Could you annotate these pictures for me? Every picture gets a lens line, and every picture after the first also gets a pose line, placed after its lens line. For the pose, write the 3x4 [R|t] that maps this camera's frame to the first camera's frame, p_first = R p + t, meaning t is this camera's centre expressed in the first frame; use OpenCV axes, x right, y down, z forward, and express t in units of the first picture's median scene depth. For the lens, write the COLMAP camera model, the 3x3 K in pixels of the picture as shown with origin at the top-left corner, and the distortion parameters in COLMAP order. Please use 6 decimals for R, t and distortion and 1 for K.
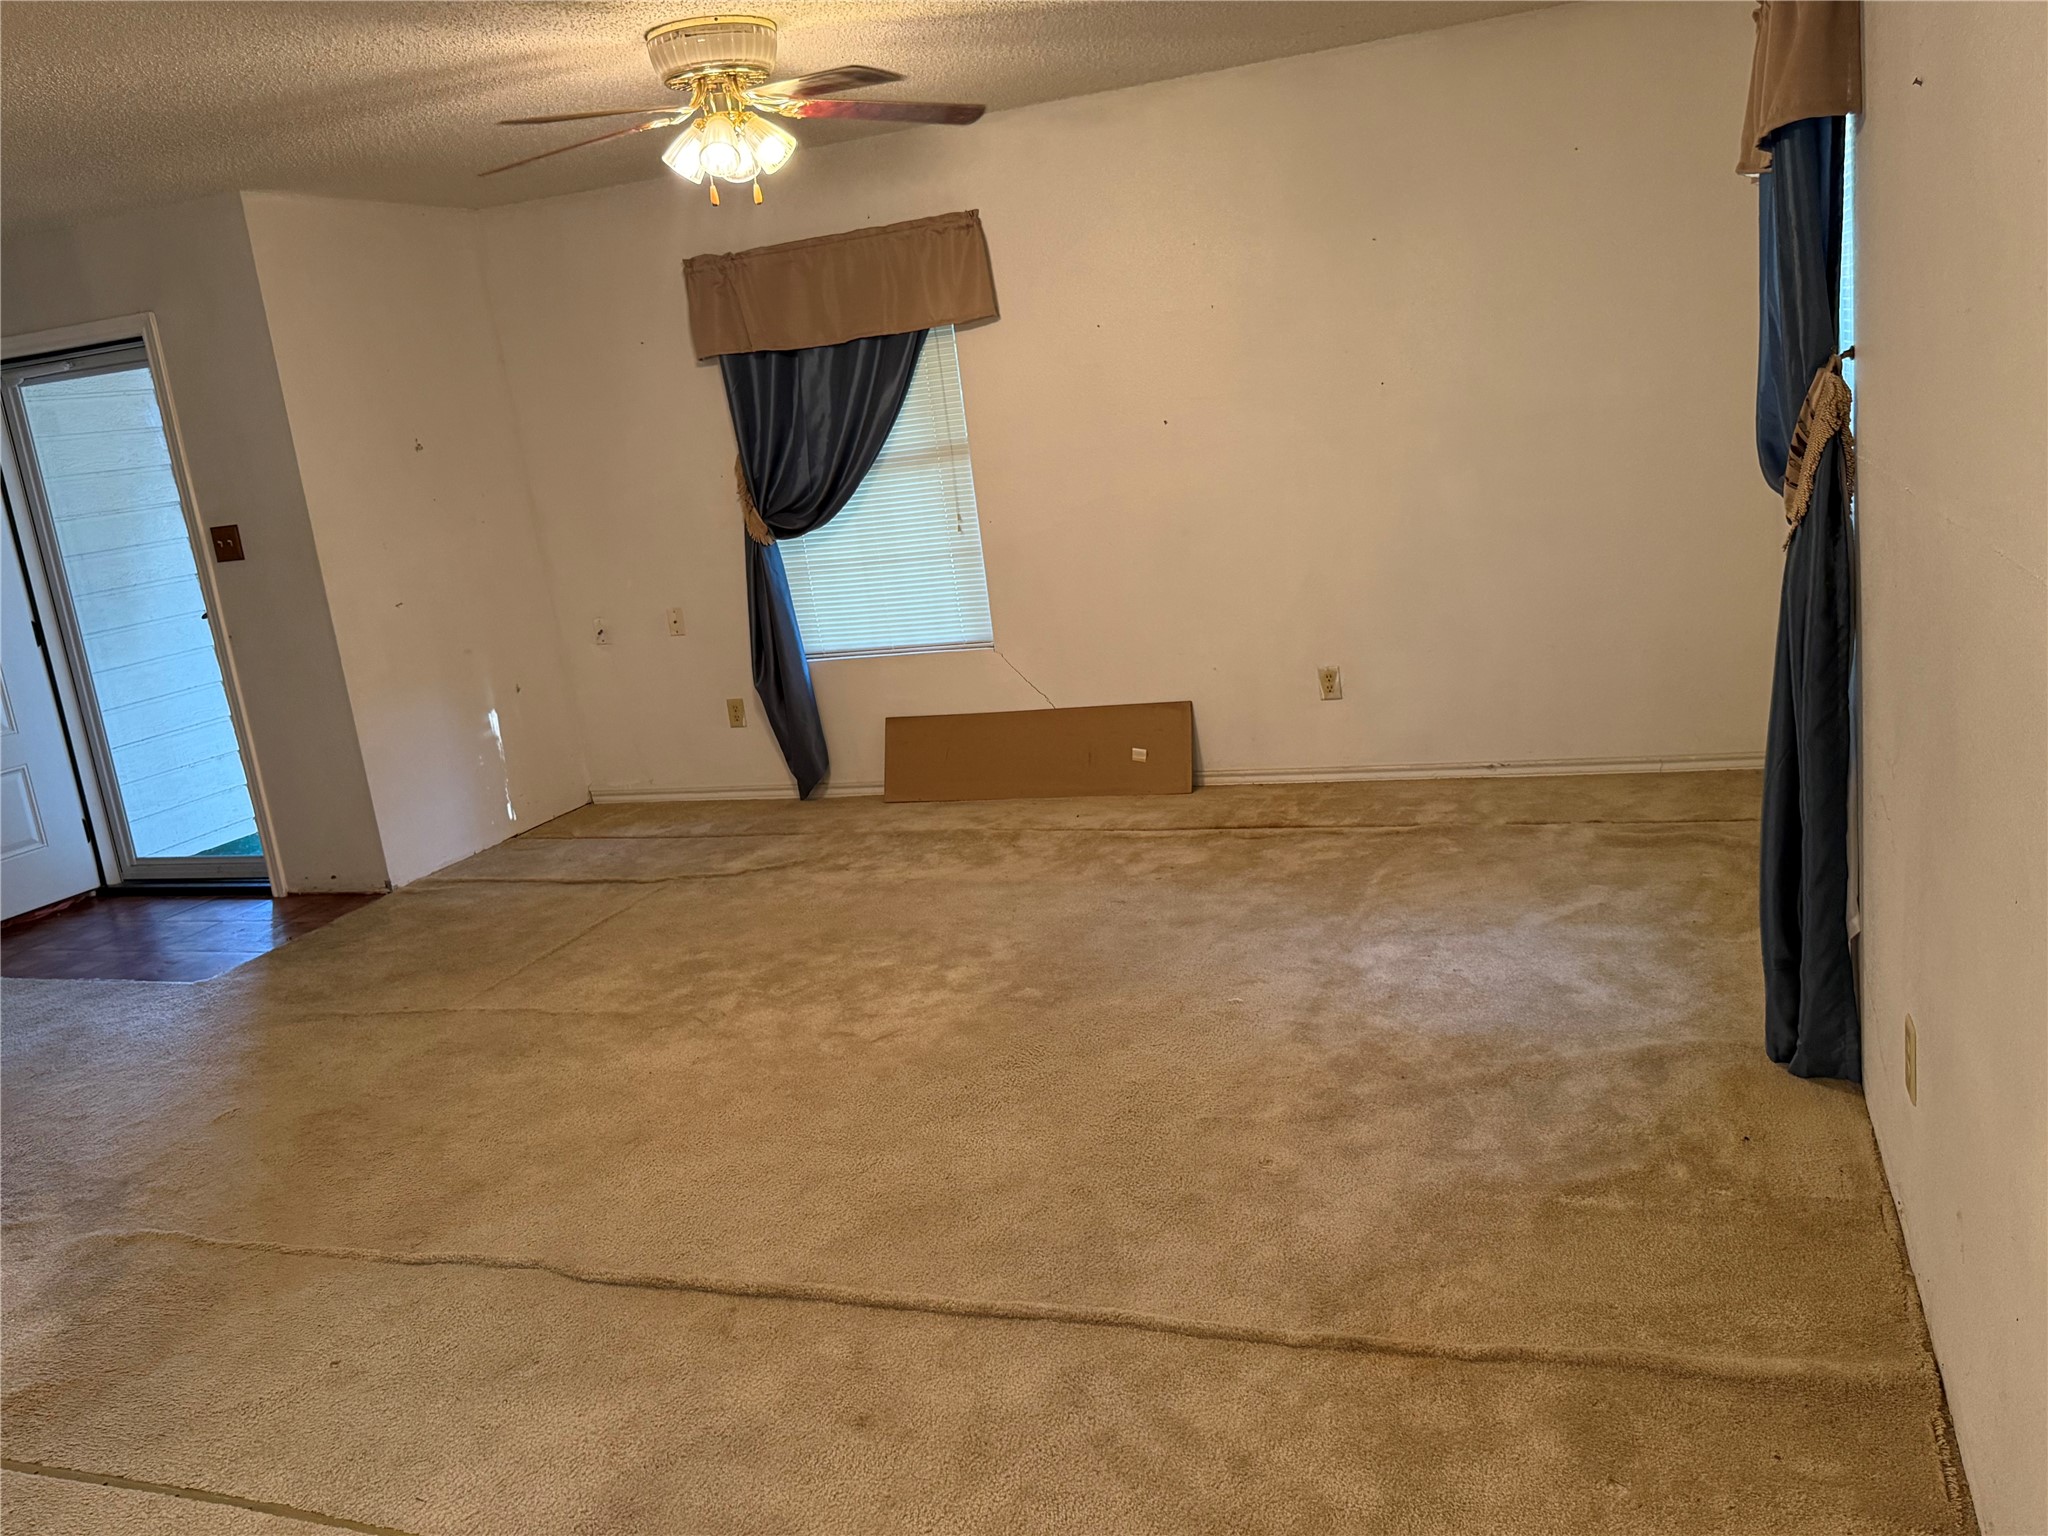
lens RADIAL K [[1688.2, 0, 1012.8], [0, 1688.2, 774.0], [0, 0, 1]] dist [0.218052, -0.380336]
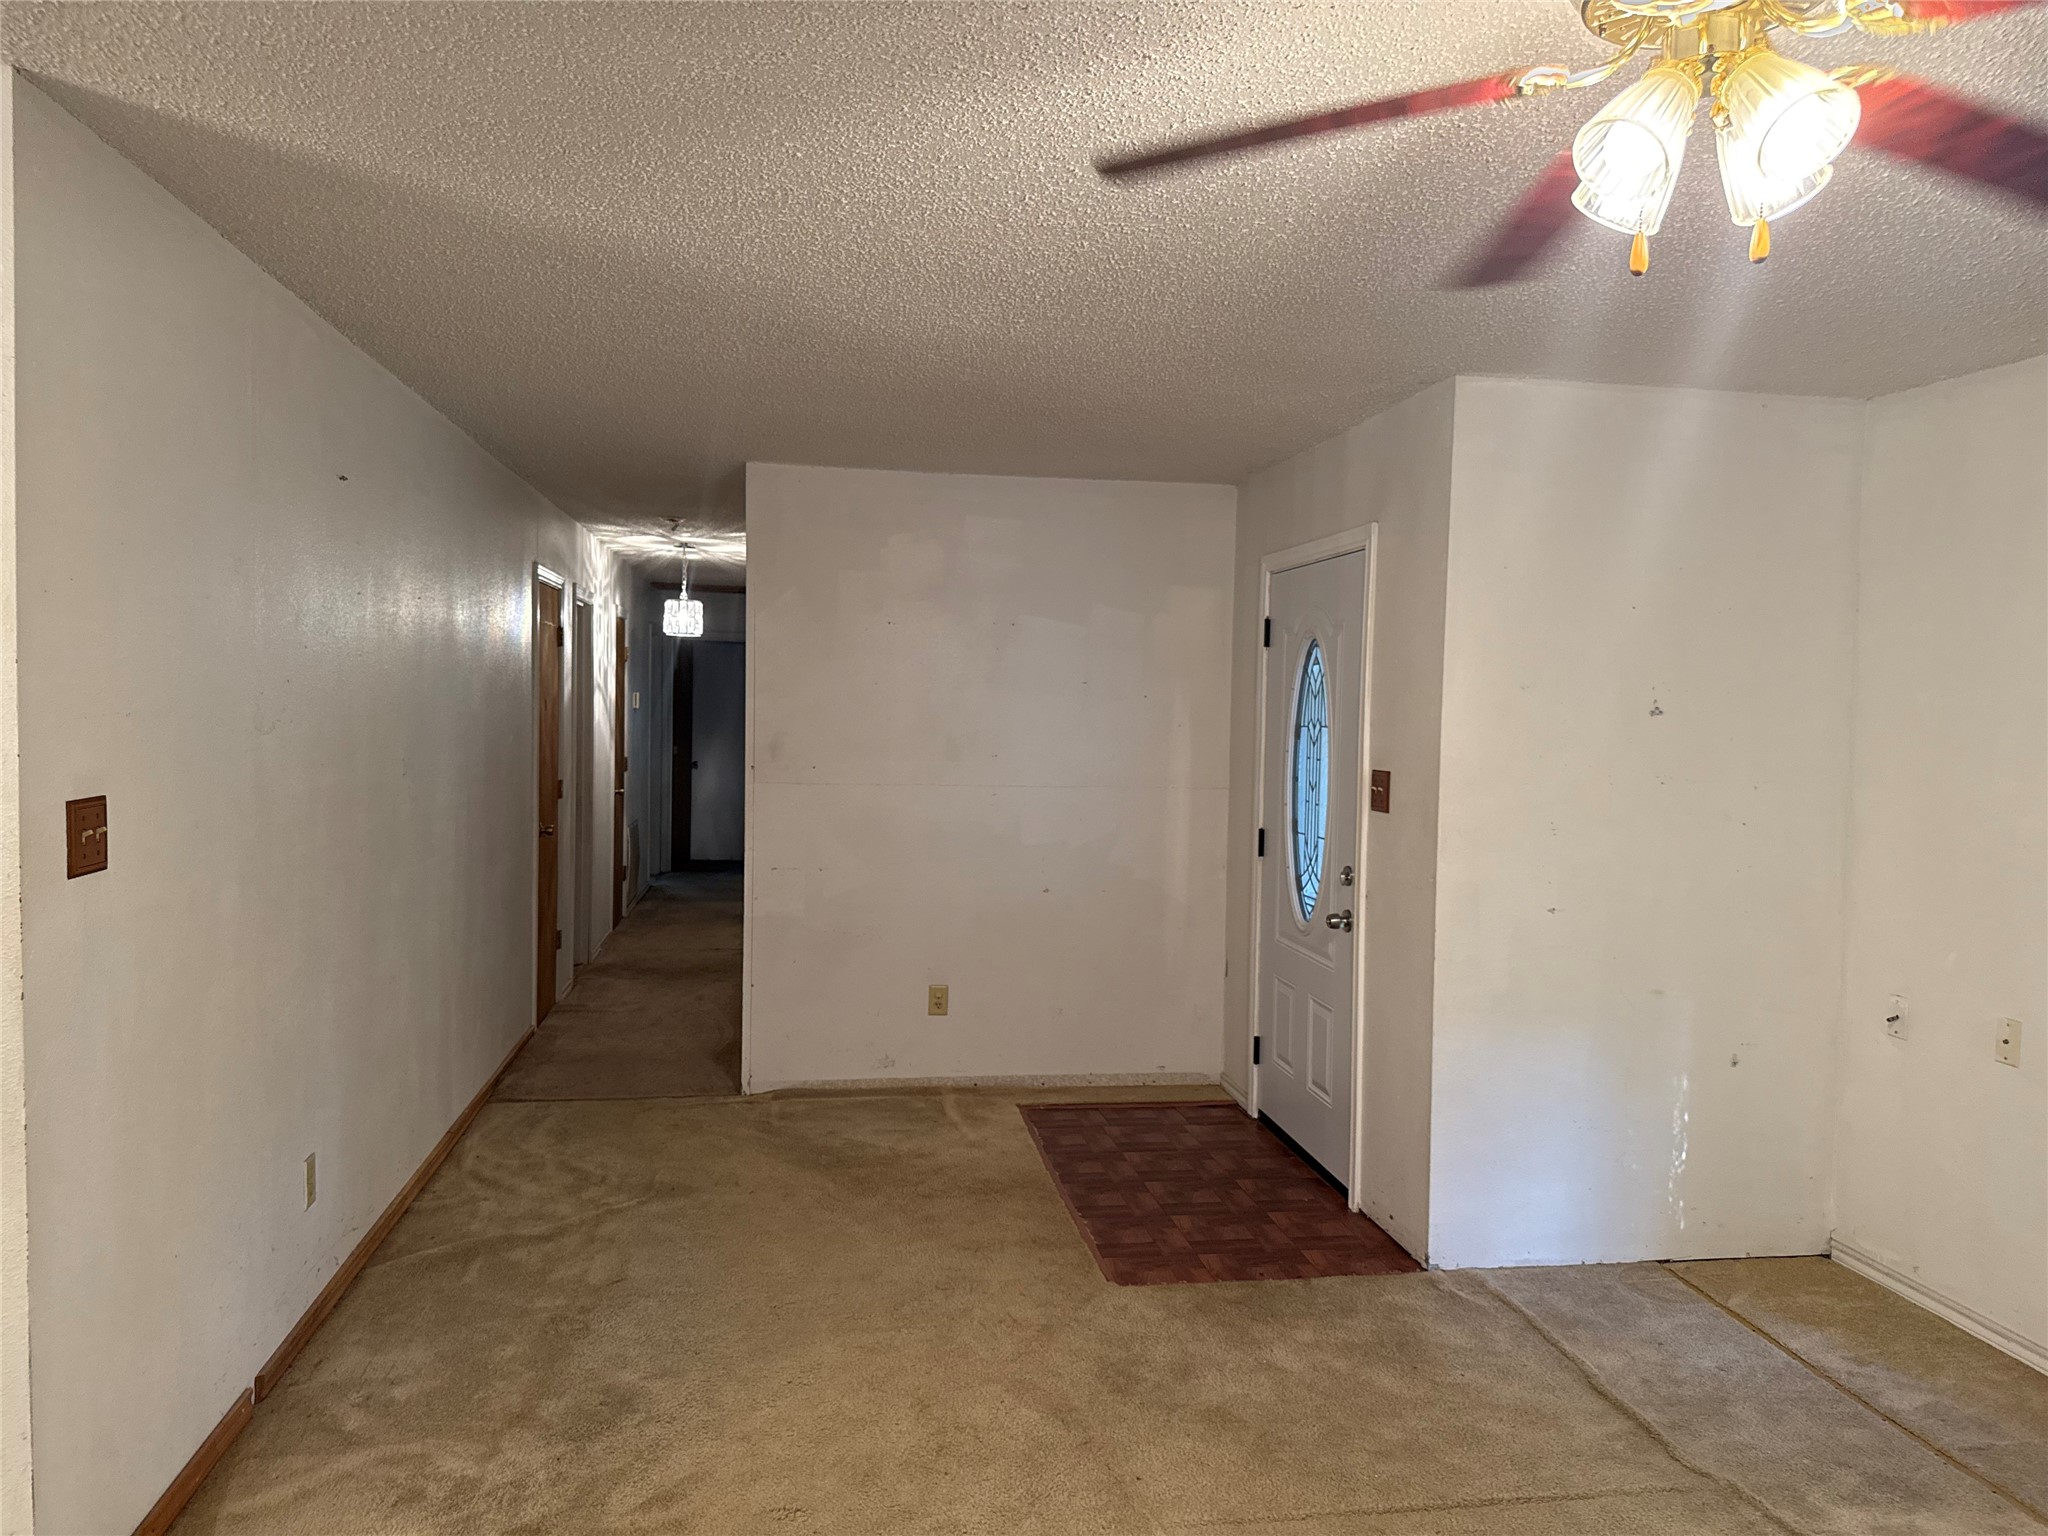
lens RADIAL K [[1447.2, 0, 1024.0], [0, 1447.2, 768.0], [0, 0, 1]] dist [-0.010084, -0.004807]
pose [[0.473597, 0.172451, -0.863694, 0.067880], [-0.269342, 0.962021, 0.044393, -0.127662], [0.838547, 0.211604, 0.502058, 0.498794]]
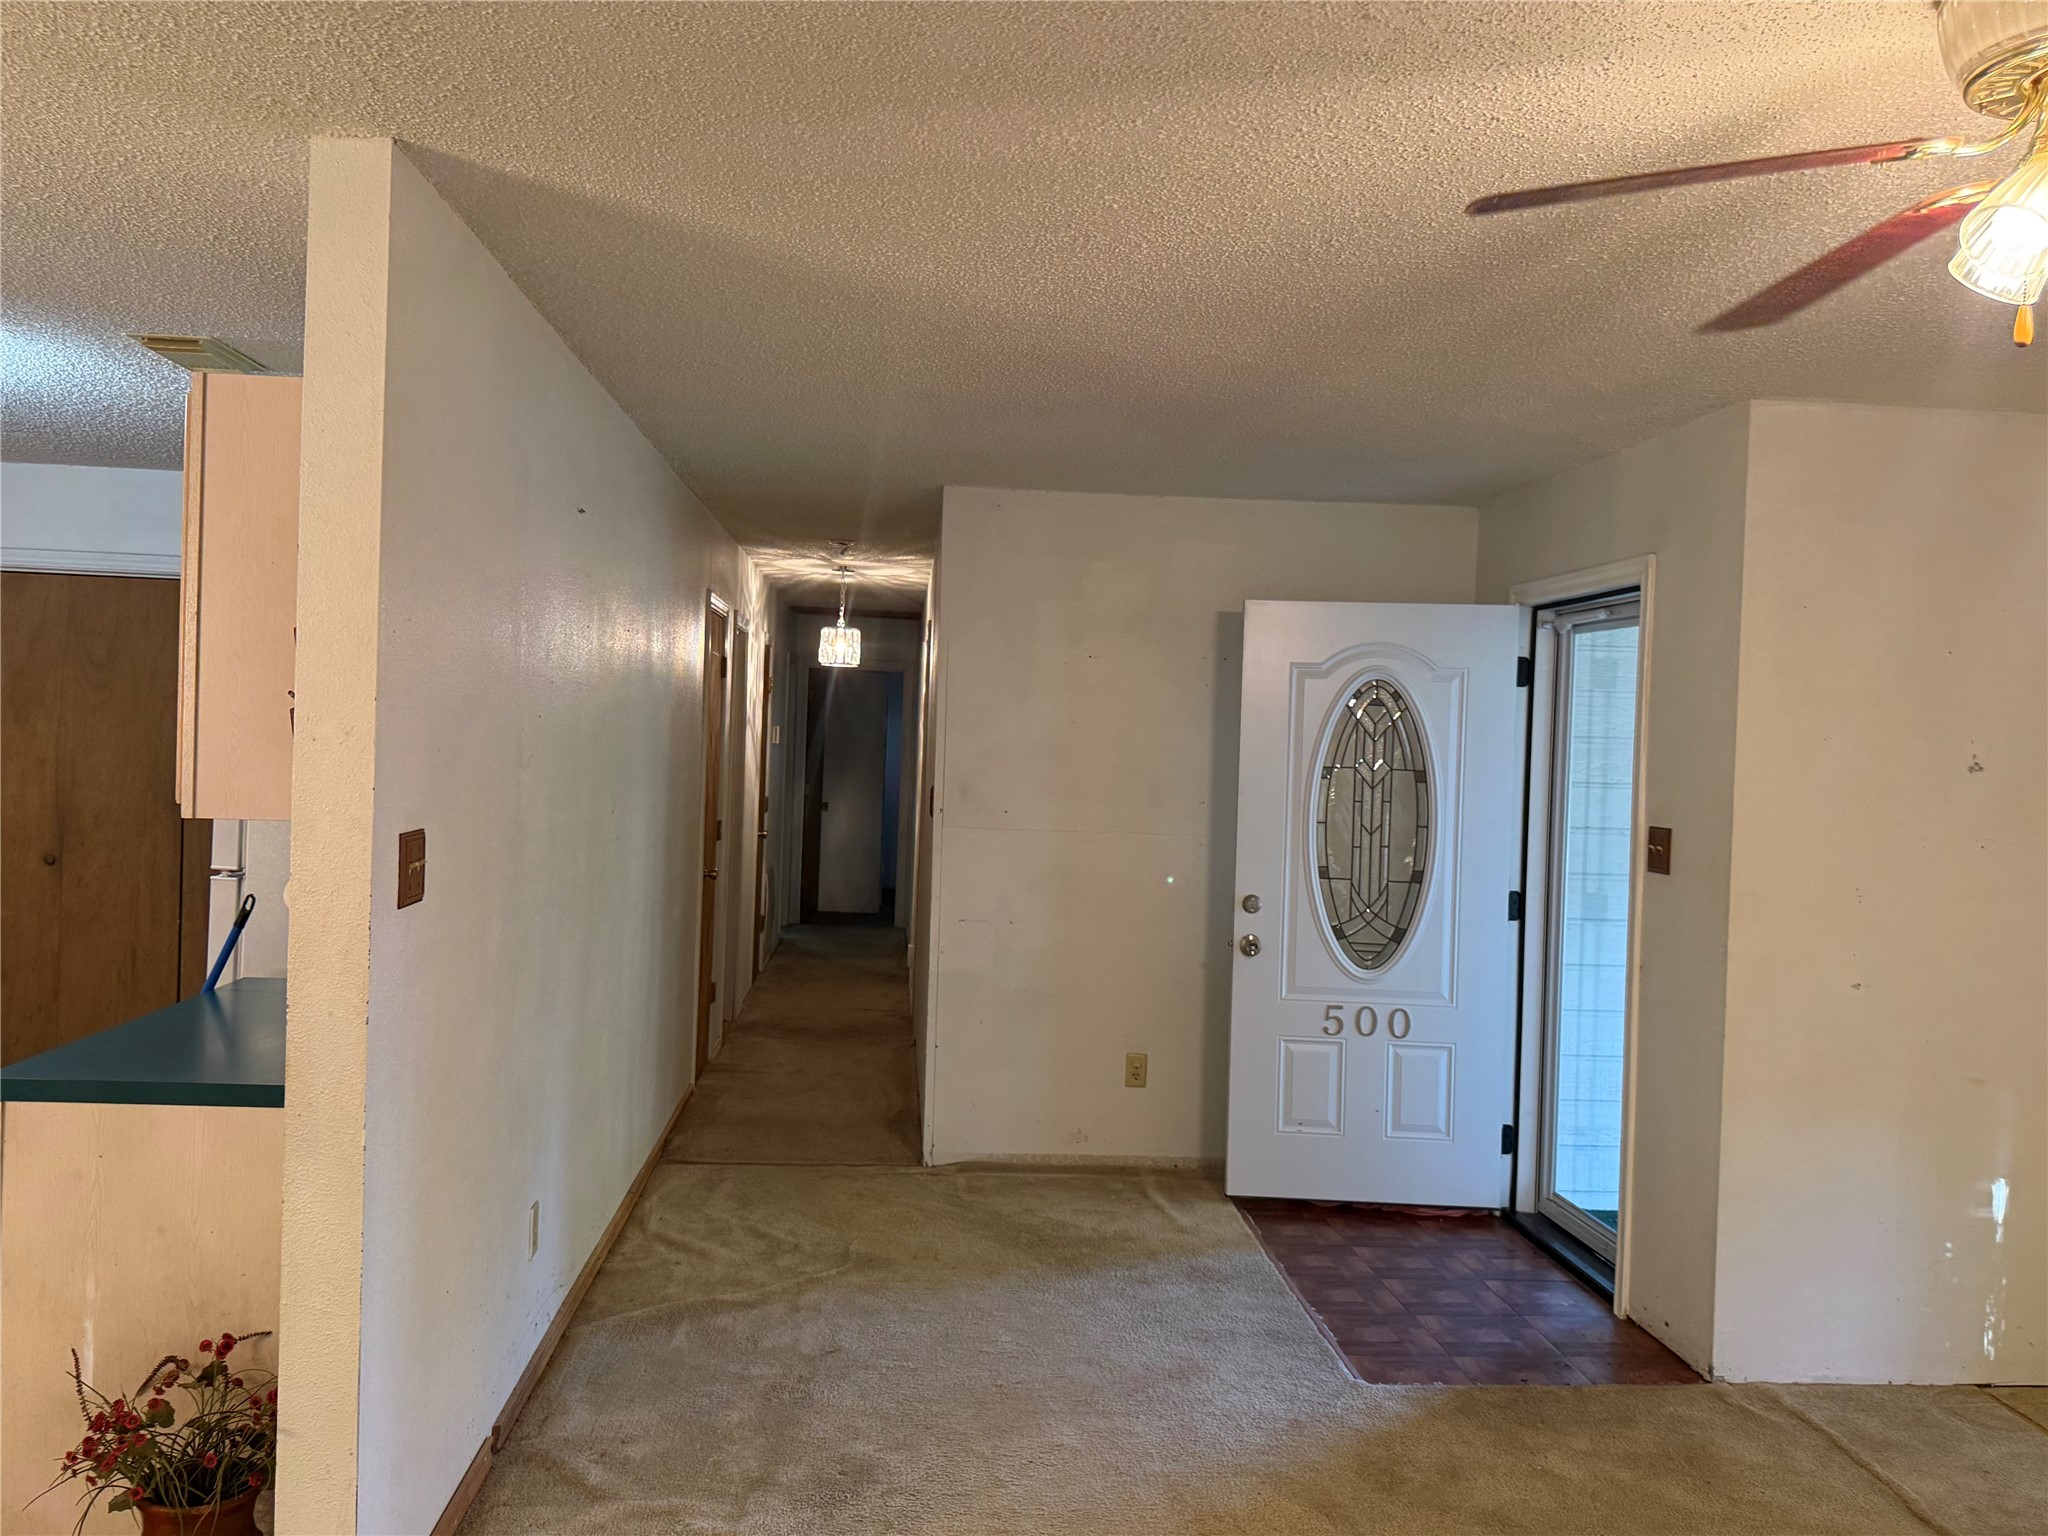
lens RADIAL K [[1667.5, 0, 1004.1], [0, 1667.5, 753.6], [0, 0, 1]] dist [-0.004549, -0.015163]
pose [[0.390875, 0.146897, -0.908646, 0.095310], [-0.281620, 0.958928, 0.033880, -0.117159], [0.876303, 0.242650, 0.416190, 0.430199]]
